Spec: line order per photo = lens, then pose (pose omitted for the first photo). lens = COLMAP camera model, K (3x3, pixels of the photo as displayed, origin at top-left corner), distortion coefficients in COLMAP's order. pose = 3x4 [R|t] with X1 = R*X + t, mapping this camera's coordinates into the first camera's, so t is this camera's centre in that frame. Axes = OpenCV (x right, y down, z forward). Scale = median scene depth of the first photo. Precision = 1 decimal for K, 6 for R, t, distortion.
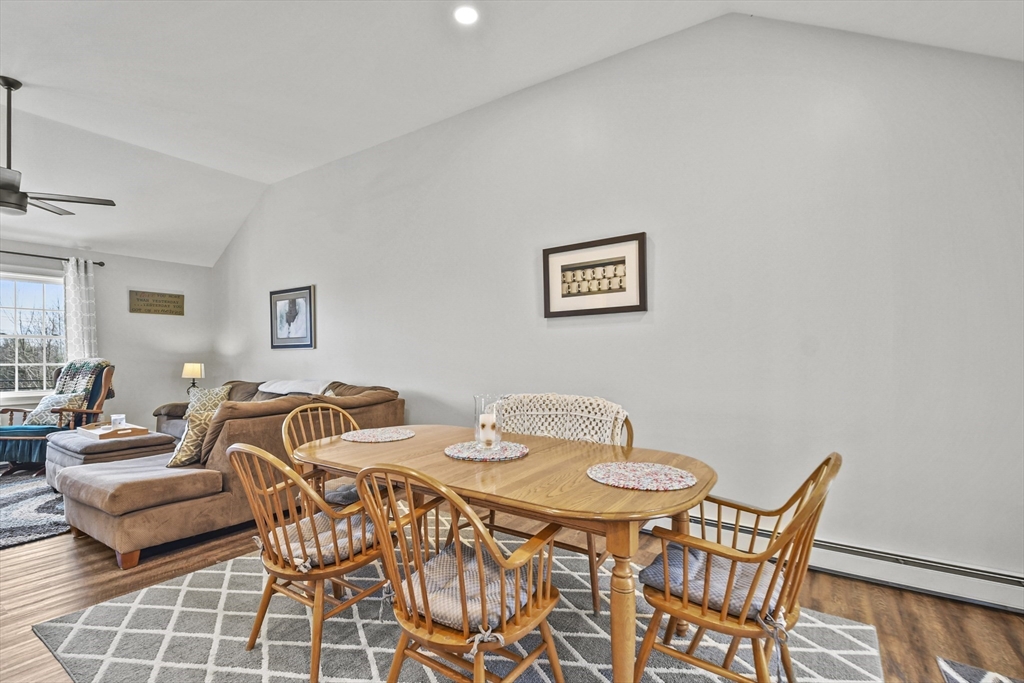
lens RADIAL K [[459.3, 0, 507.1], [0, 459.3, 358.8], [0, 0, 1]] dist [0.034814, -0.040820]
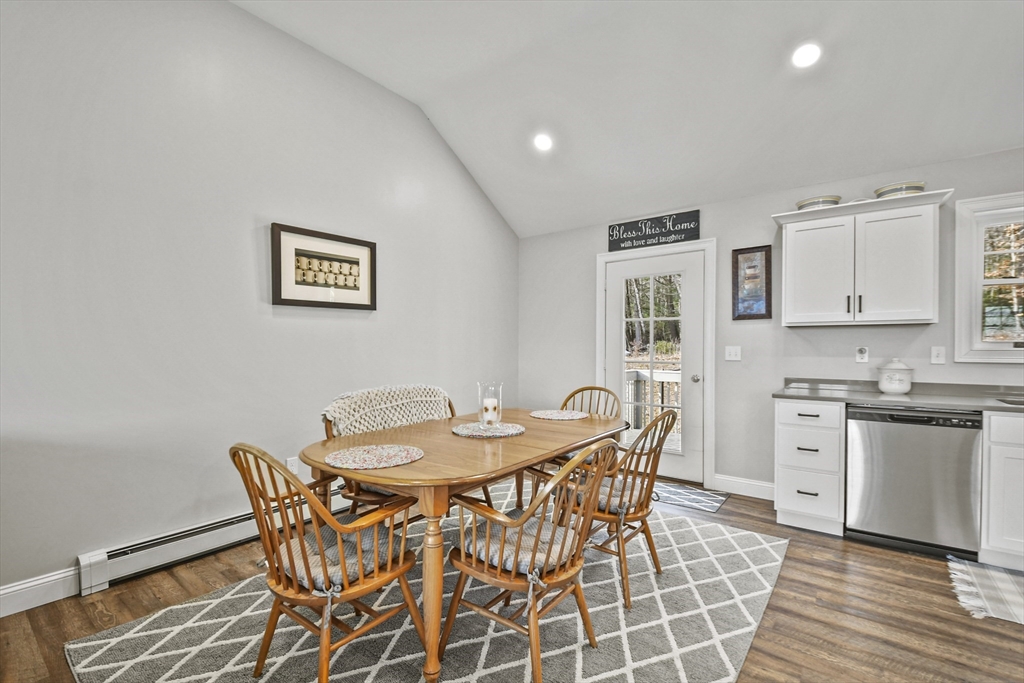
lens RADIAL K [[451.8, 0, 498.8], [0, 451.8, 352.2], [0, 0, 1]] dist [0.023425, -0.031919]
pose [[0.069005, -0.013693, 0.997522, -0.777019], [0.008338, 0.999879, 0.013148, -0.010132], [-0.997581, 0.007410, 0.069110, 0.577493]]
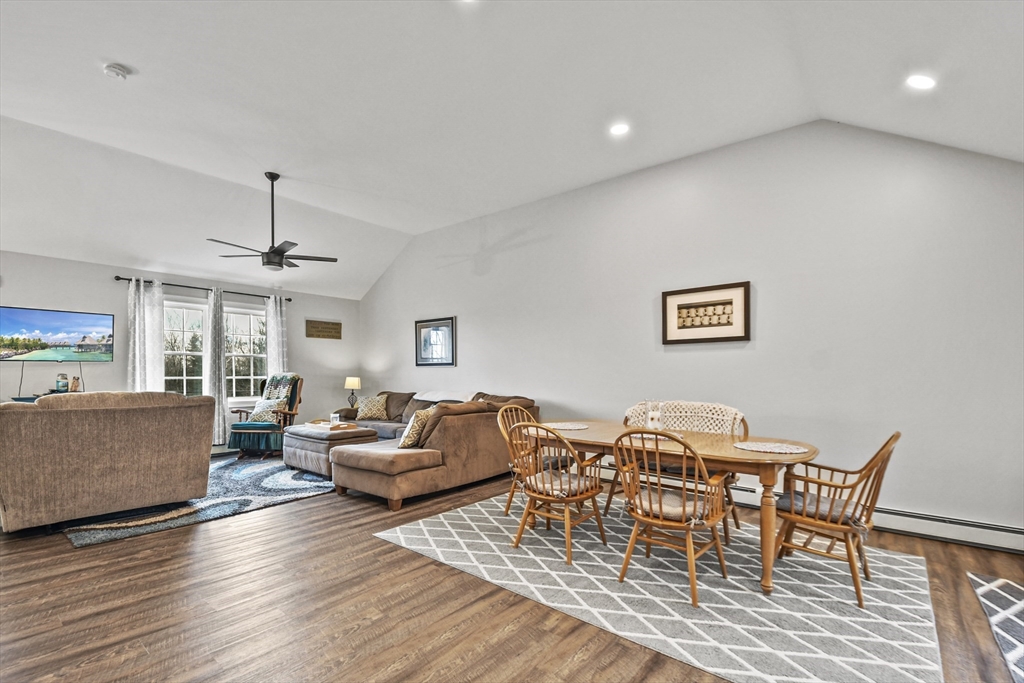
lens RADIAL K [[457.5, 0, 500.1], [0, 457.5, 382.4], [0, 0, 1]] dist [0.024299, -0.032212]
pose [[0.994015, 0.010267, -0.108756, -0.252563], [-0.008770, 0.999860, 0.014232, 0.004235], [0.108887, -0.013193, 0.993967, -0.372605]]
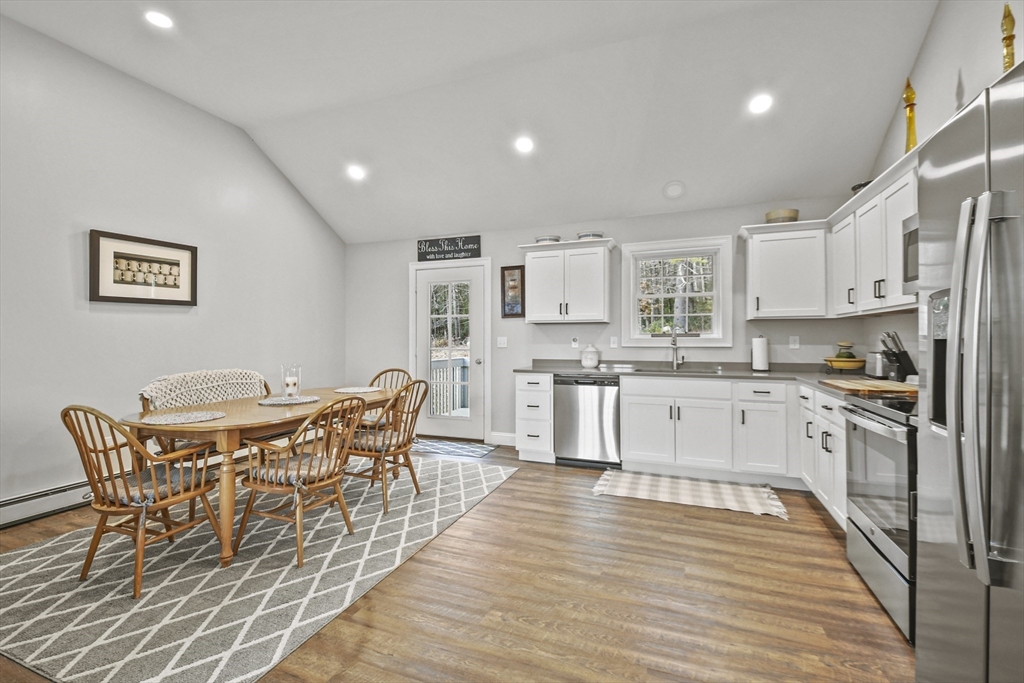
lens RADIAL K [[450.4, 0, 513.8], [0, 450.4, 331.4], [0, 0, 1]] dist [-0.001151, -0.012829]
pose [[-0.251057, 0.012453, 0.967892, -1.112773], [0.010244, 0.999895, -0.010207, -0.008086], [-0.967918, 0.007352, -0.251159, 0.416611]]
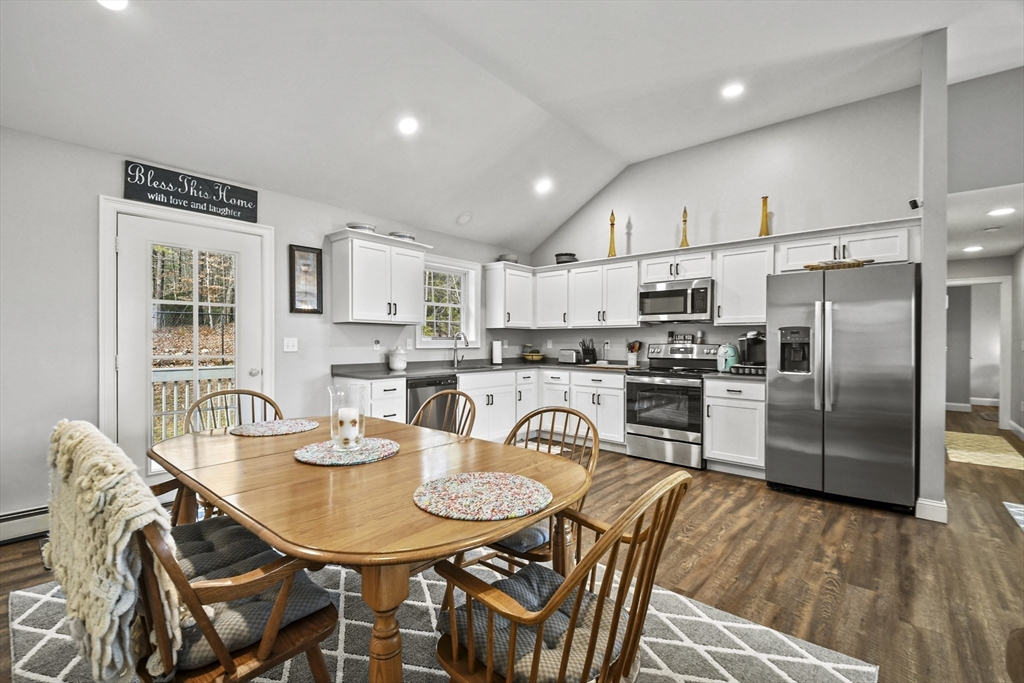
lens RADIAL K [[433.1, 0, 509.8], [0, 433.1, 342.7], [0, 0, 1]] dist [-0.000098, -0.026640]
pose [[-0.996440, -0.003011, 0.084251, -0.249156], [-0.002107, 0.999939, 0.010822, -0.006624], [-0.084279, 0.010606, -0.996386, 1.138999]]
